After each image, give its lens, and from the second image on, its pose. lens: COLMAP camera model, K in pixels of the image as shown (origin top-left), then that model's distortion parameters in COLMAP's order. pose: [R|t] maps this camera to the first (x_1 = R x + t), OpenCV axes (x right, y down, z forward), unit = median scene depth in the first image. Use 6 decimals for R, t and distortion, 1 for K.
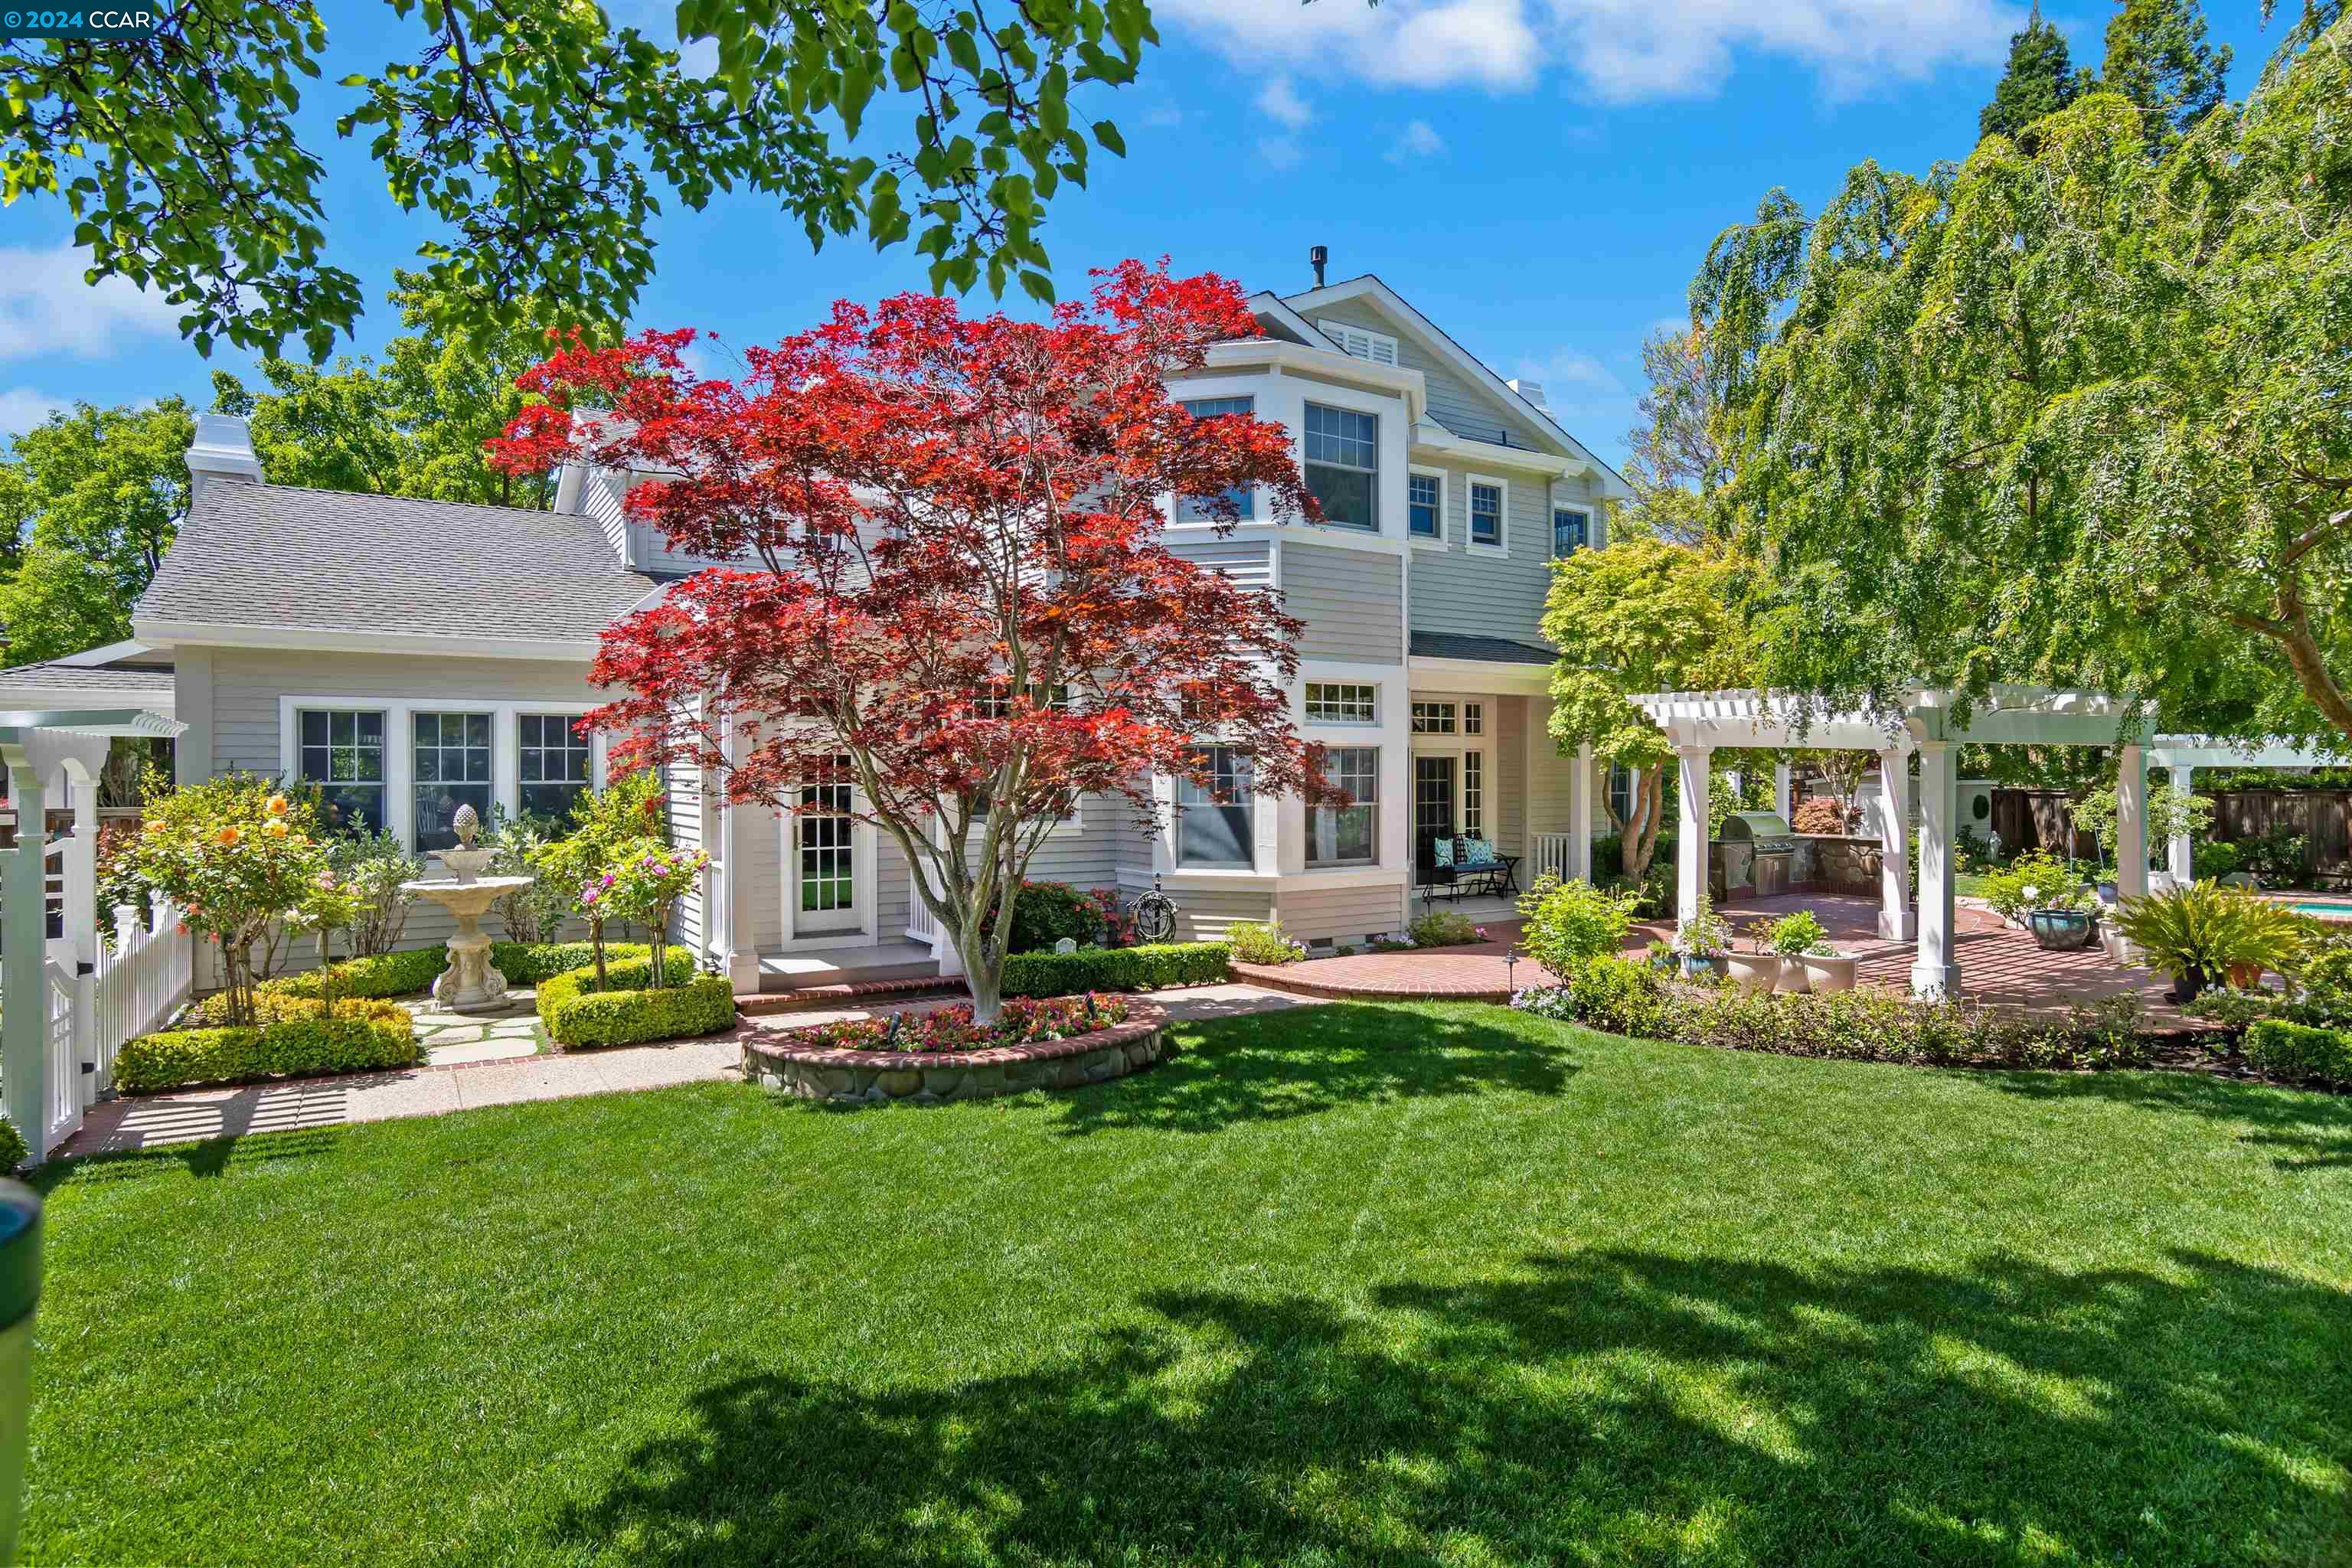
lens RADIAL K [[1316.5, 0, 1184.4], [0, 1316.5, 785.2], [0, 0, 1]] dist [-0.026139, 0.012117]
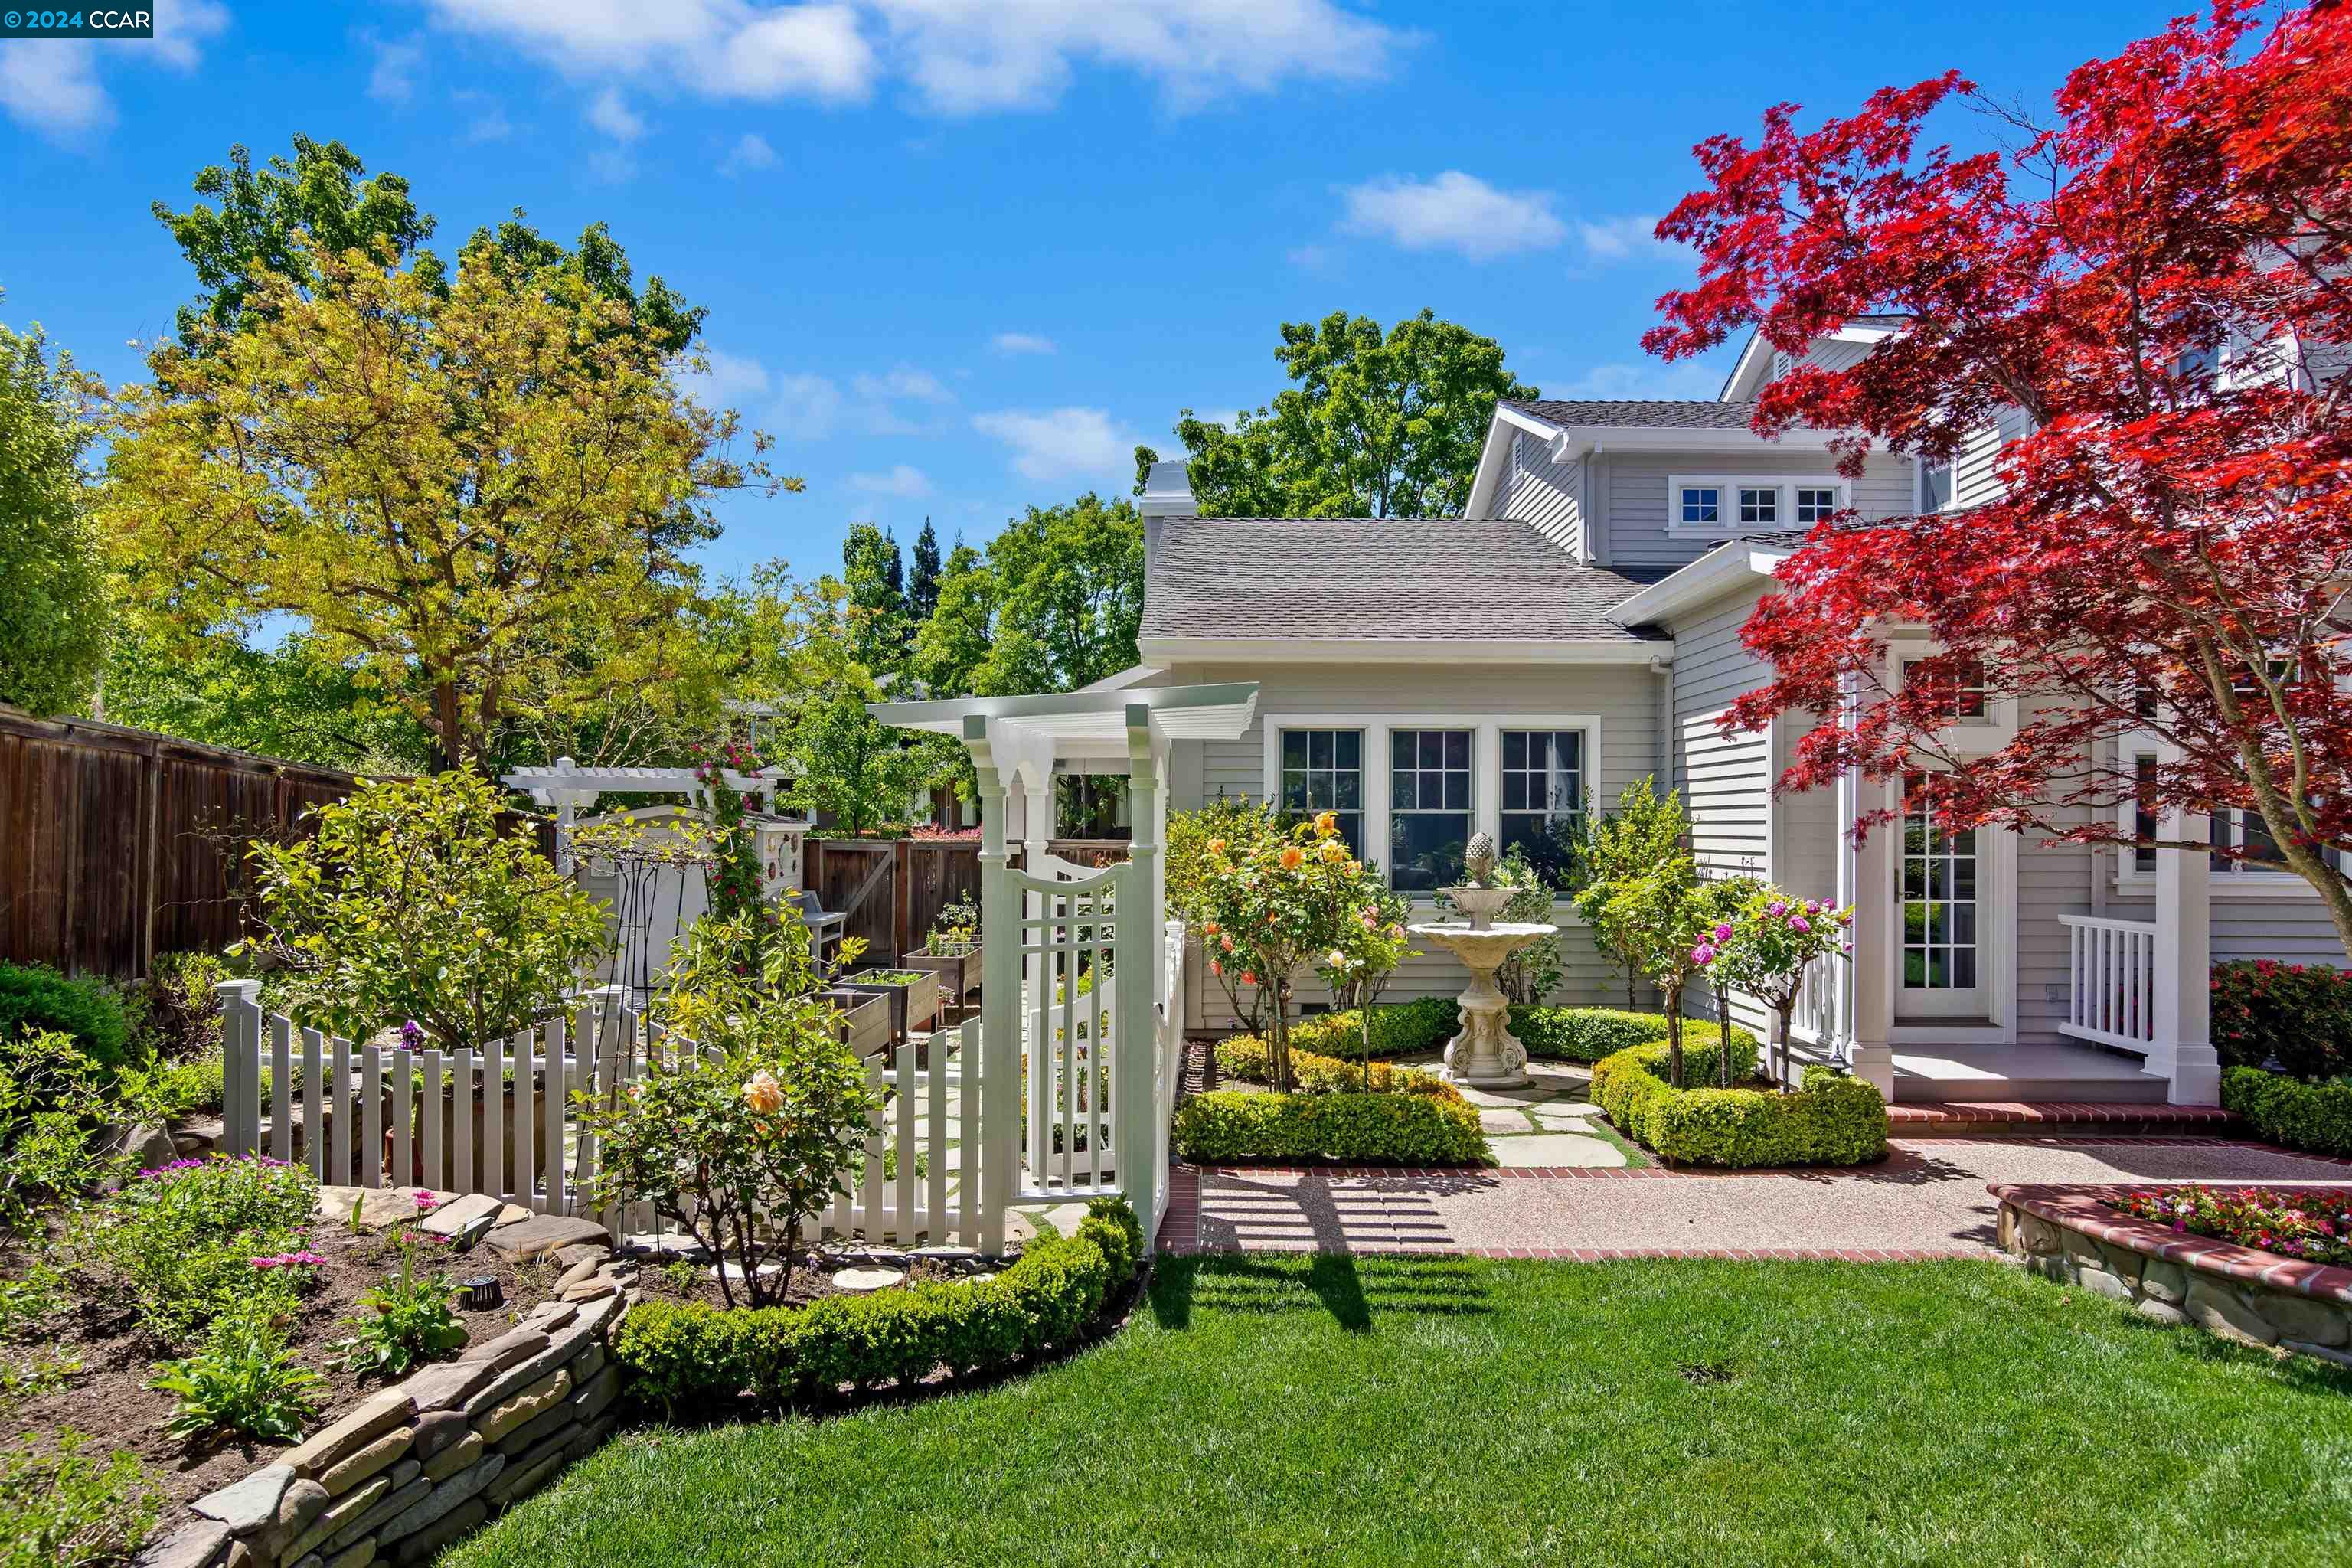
lens RADIAL K [[1316.5, 0, 1149.1], [0, 1316.5, 848.4], [0, 0, 1]] dist [-0.026139, 0.012117]
pose [[0.829576, 0.012038, -0.558264, -0.214734], [-0.008763, 0.999925, 0.008540, 0.015875], [0.558325, -0.002192, 0.829619, 0.163942]]
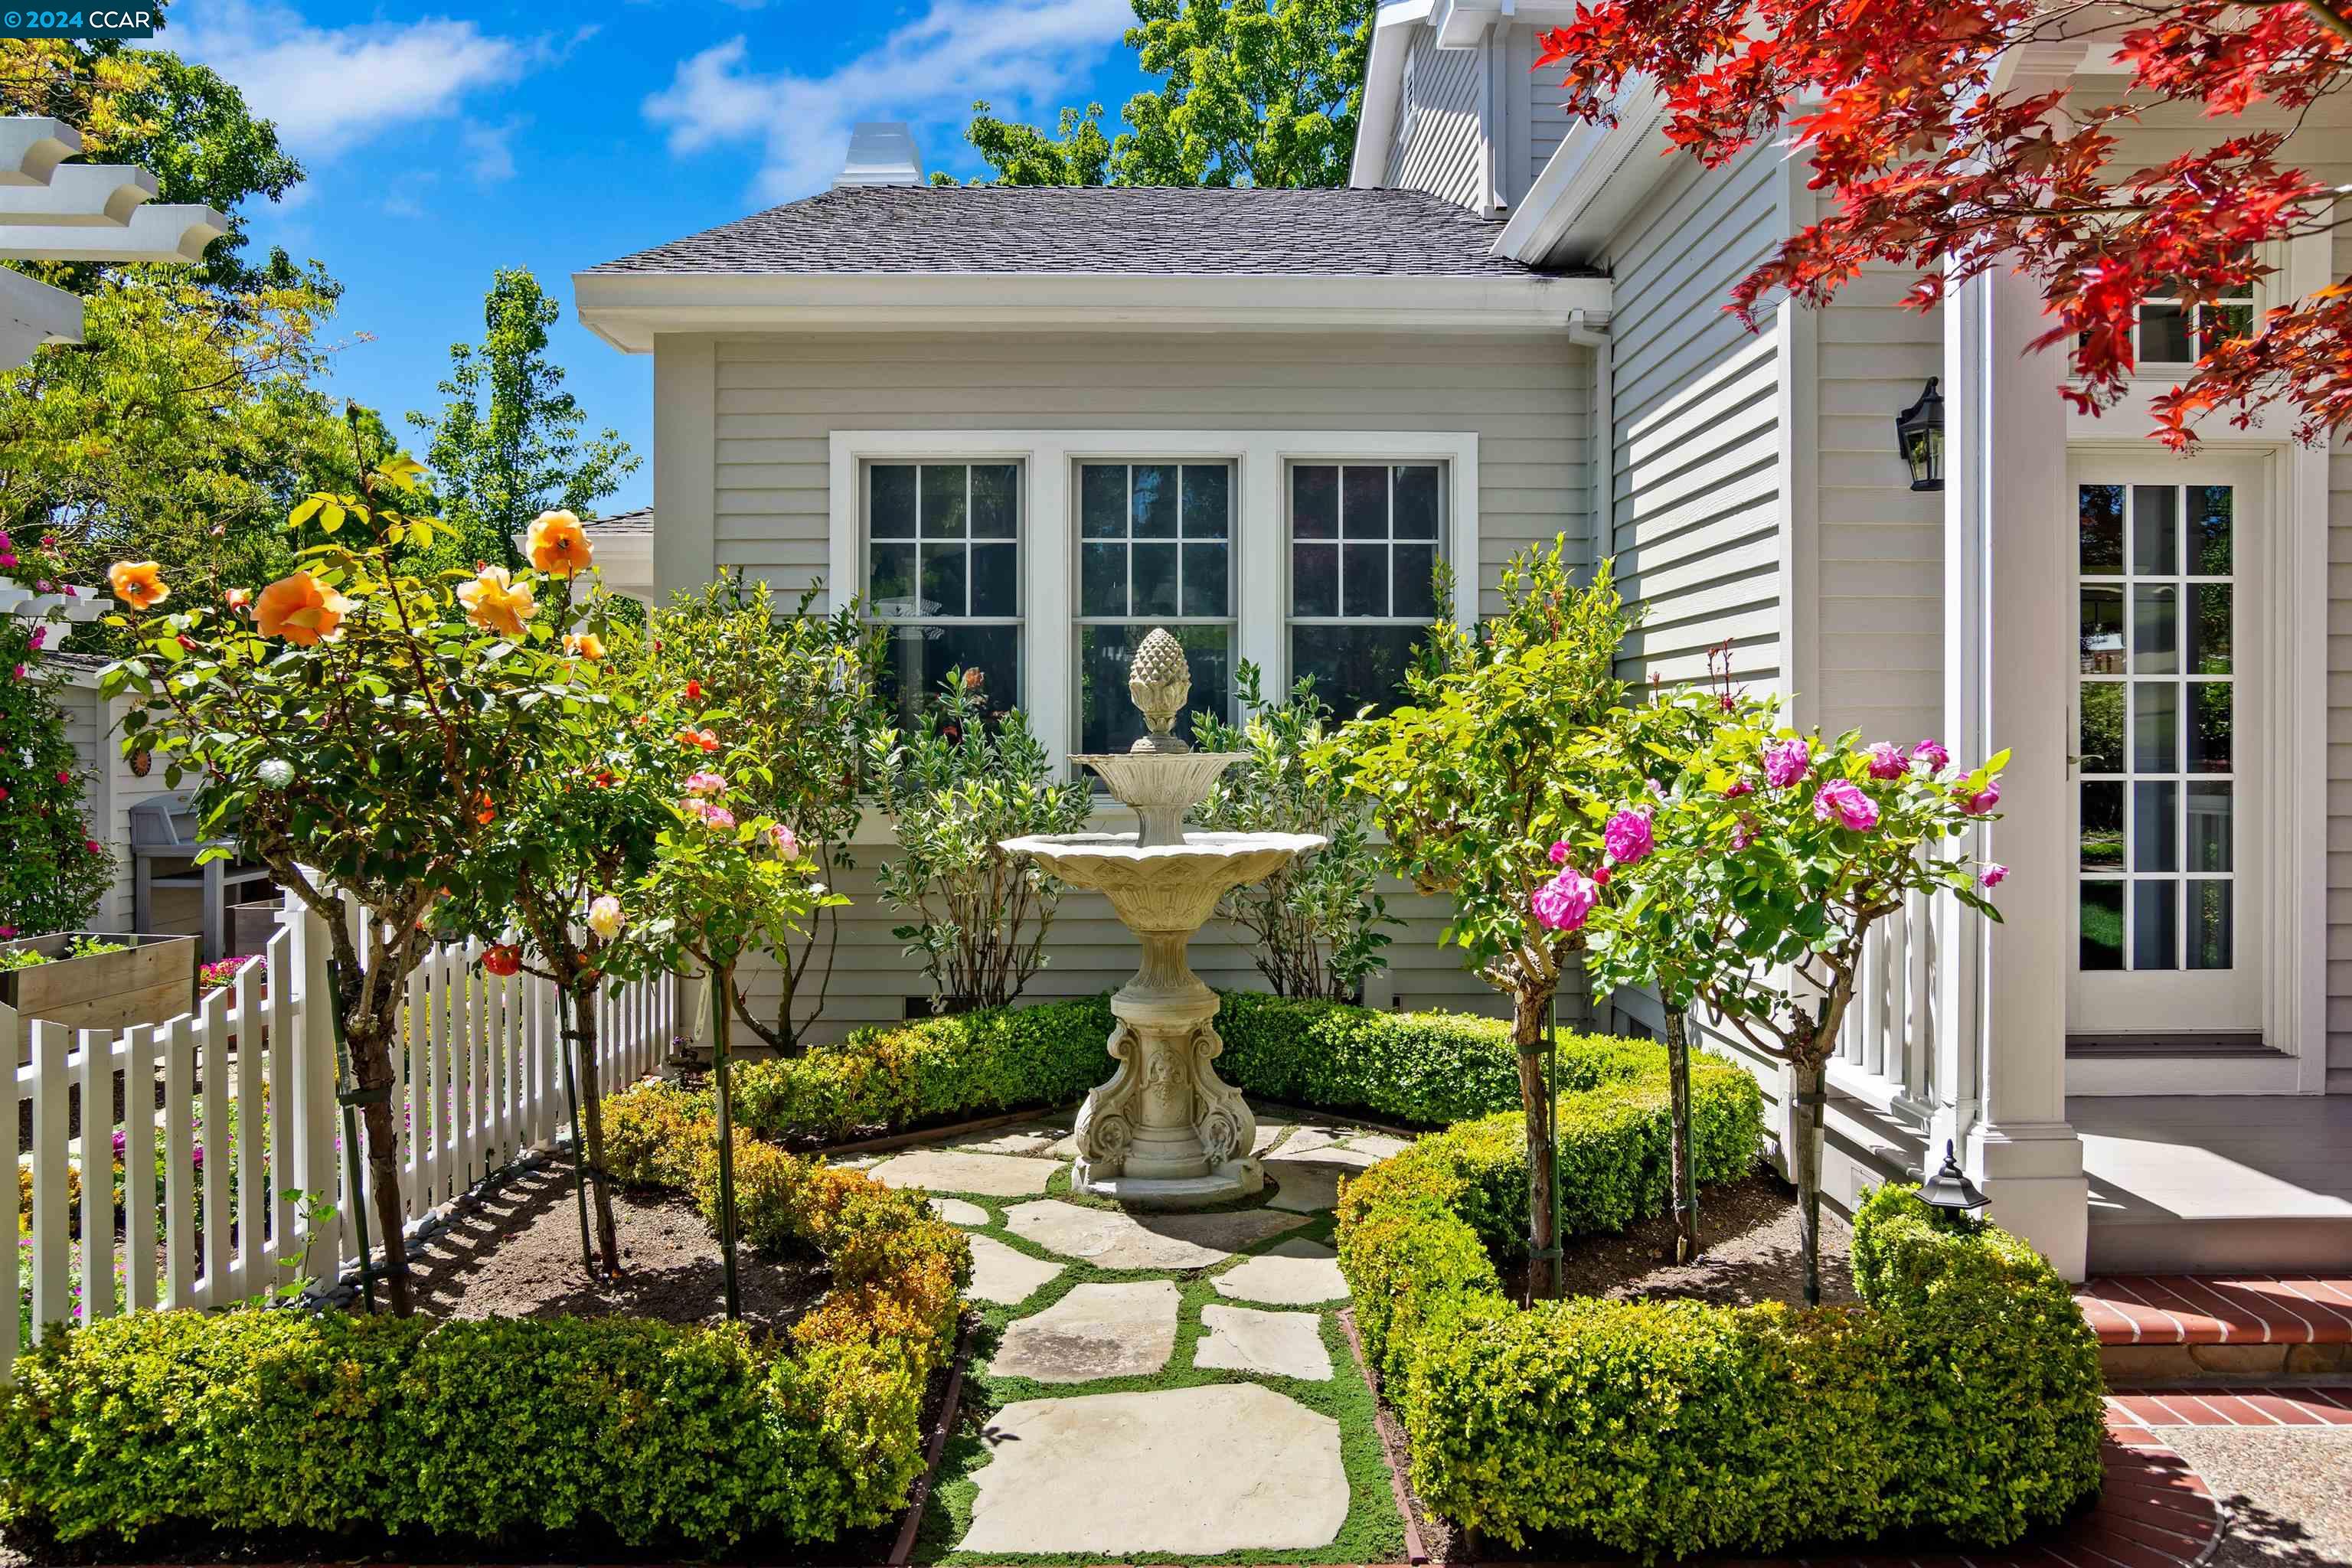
lens RADIAL K [[1598.0, 0, 1186.6], [0, 1598.0, 767.6], [0, 0, 1]] dist [-0.032708, 0.014154]
pose [[0.861677, 0.010641, -0.507346, -0.258092], [-0.008420, 0.999942, 0.006671, 0.041466], [0.507387, -0.001476, 0.861717, 0.505420]]
